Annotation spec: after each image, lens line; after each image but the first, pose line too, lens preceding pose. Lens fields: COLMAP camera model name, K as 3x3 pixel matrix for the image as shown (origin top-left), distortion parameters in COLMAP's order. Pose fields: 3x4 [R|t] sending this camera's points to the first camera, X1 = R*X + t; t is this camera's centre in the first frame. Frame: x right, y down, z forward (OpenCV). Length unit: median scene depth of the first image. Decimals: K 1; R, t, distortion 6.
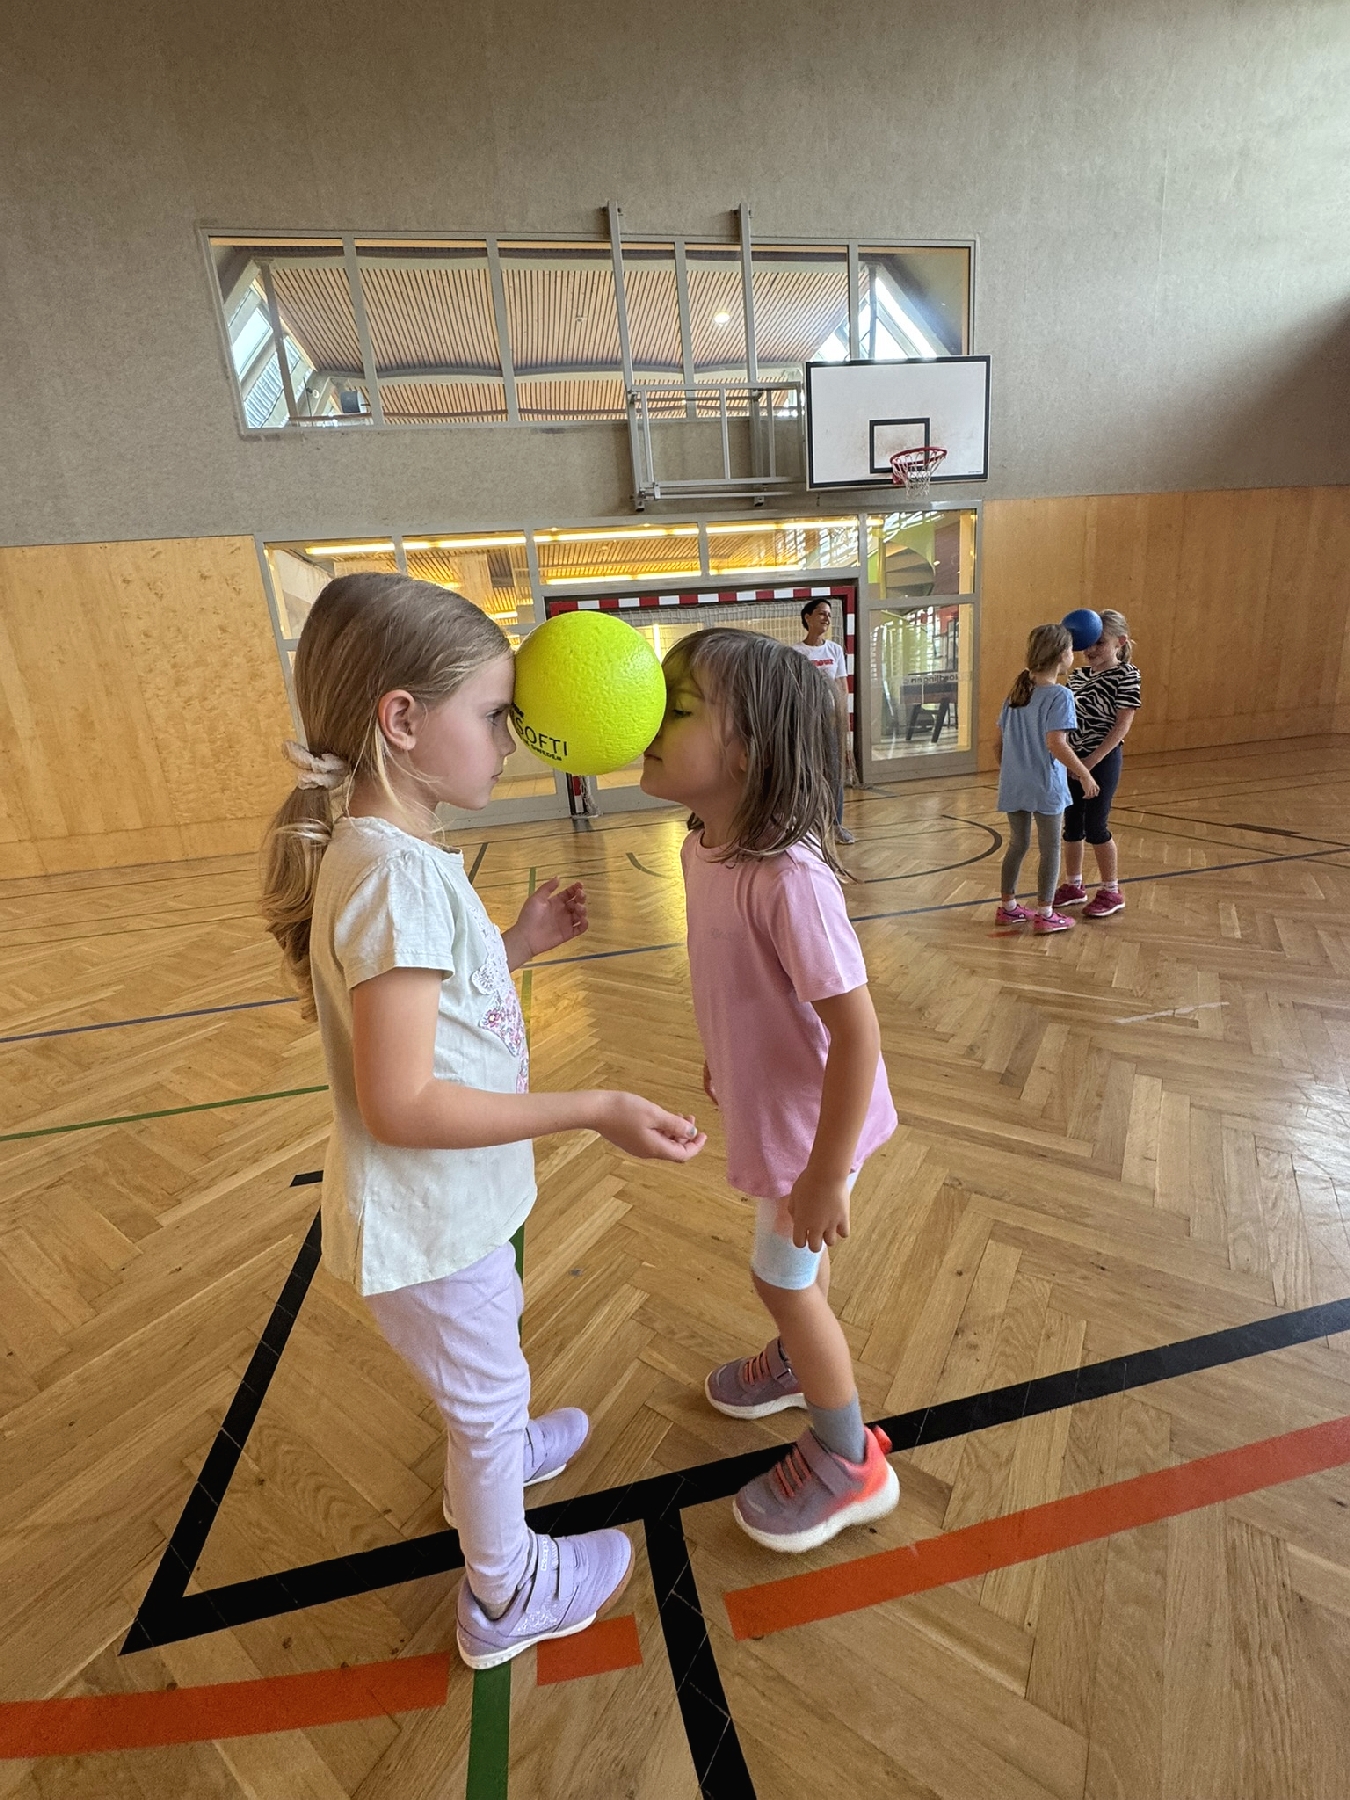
lens RADIAL K [[718.4, 0, 674.2], [0, 718.4, 880.2], [0, 0, 1]] dist [-0.001339, 0.000146]
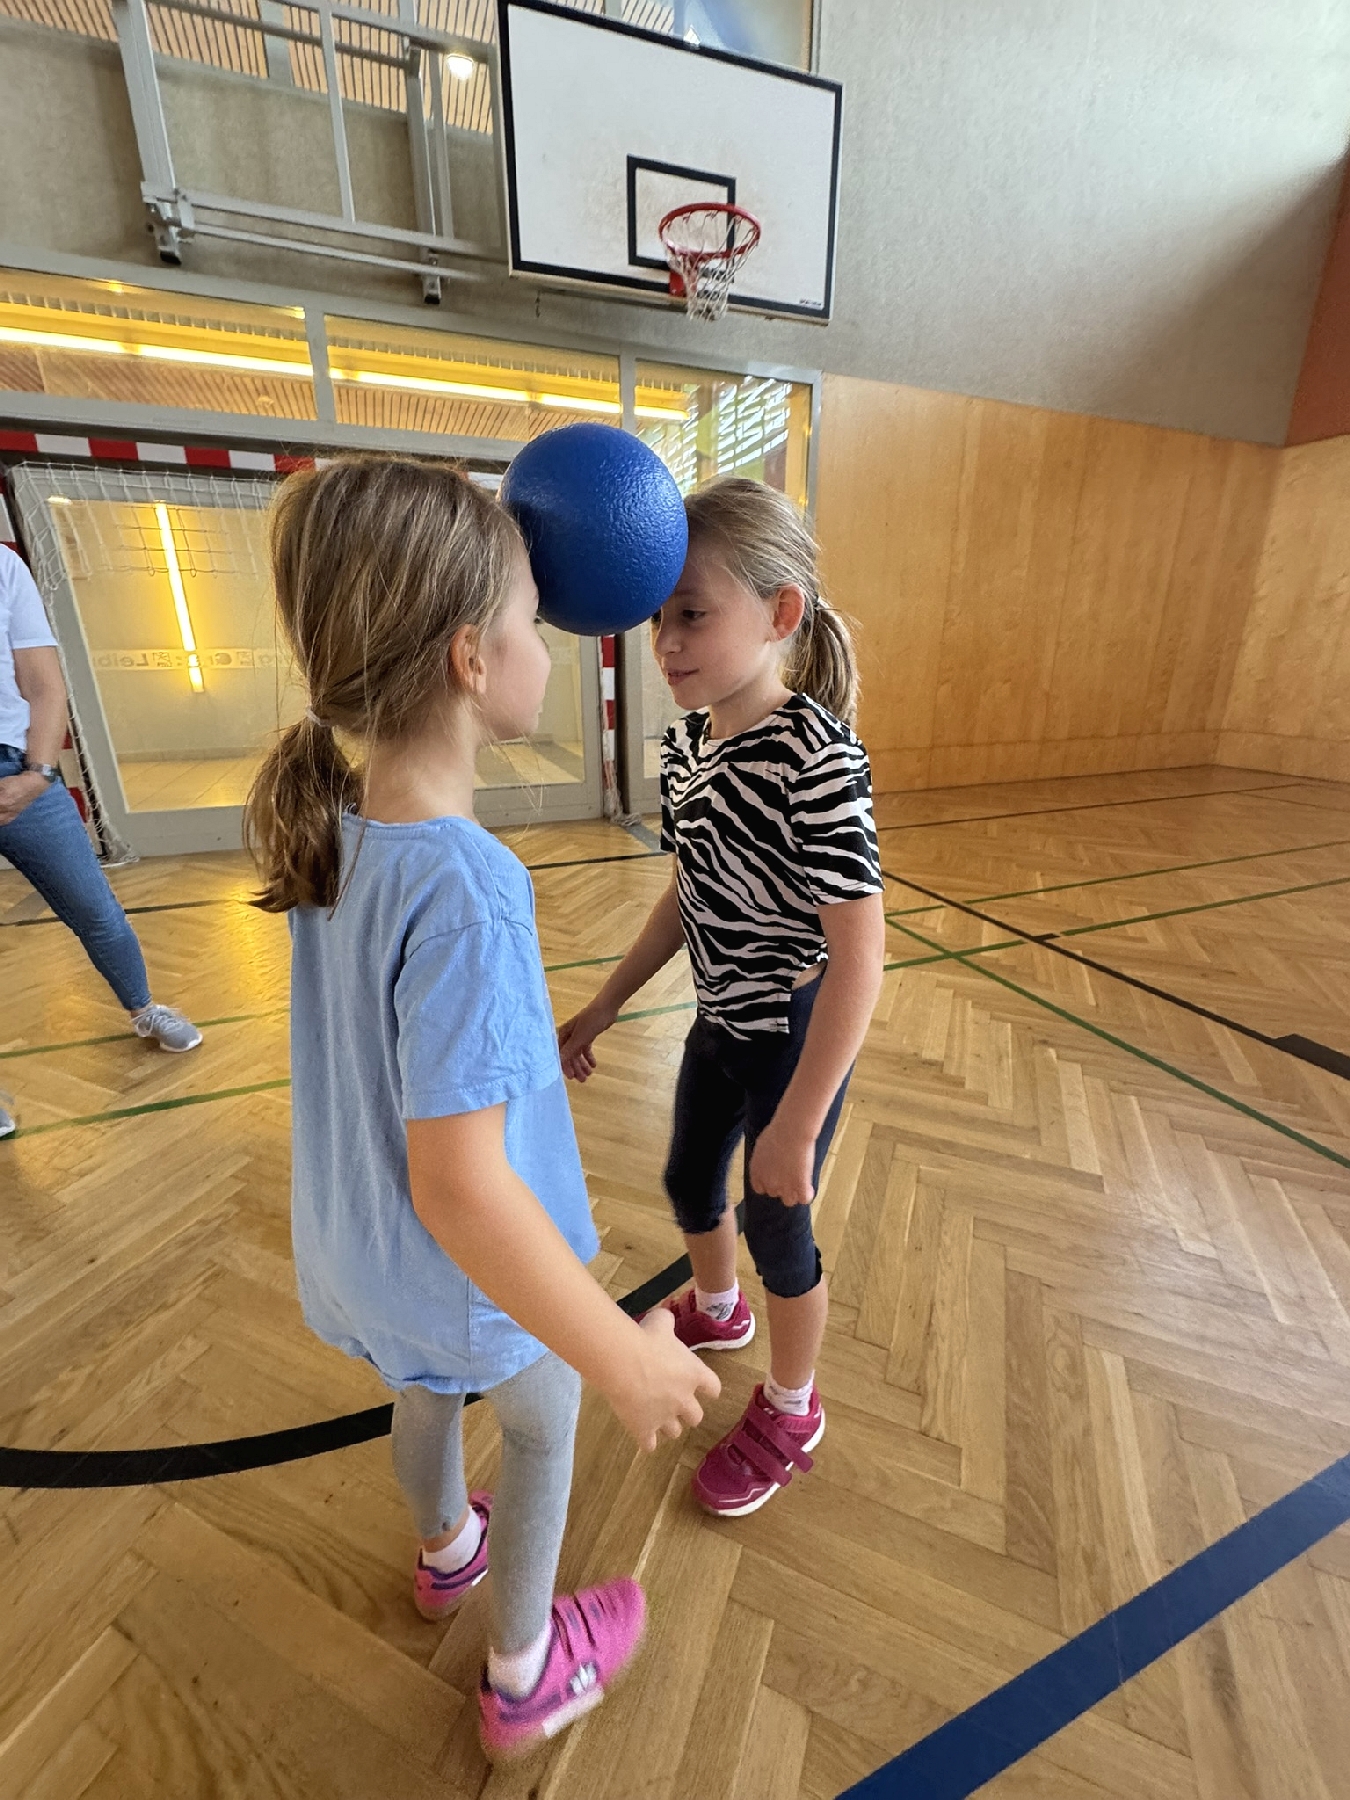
lens RADIAL K [[718.4, 0, 674.2], [0, 718.4, 880.2], [0, 0, 1]] dist [-0.001339, 0.000146]
pose [[0.978109, 0.019373, 0.207189, 0.195559], [-0.029111, 0.998605, 0.044055, -0.119540], [-0.206046, -0.049122, 0.977309, 0.421555]]
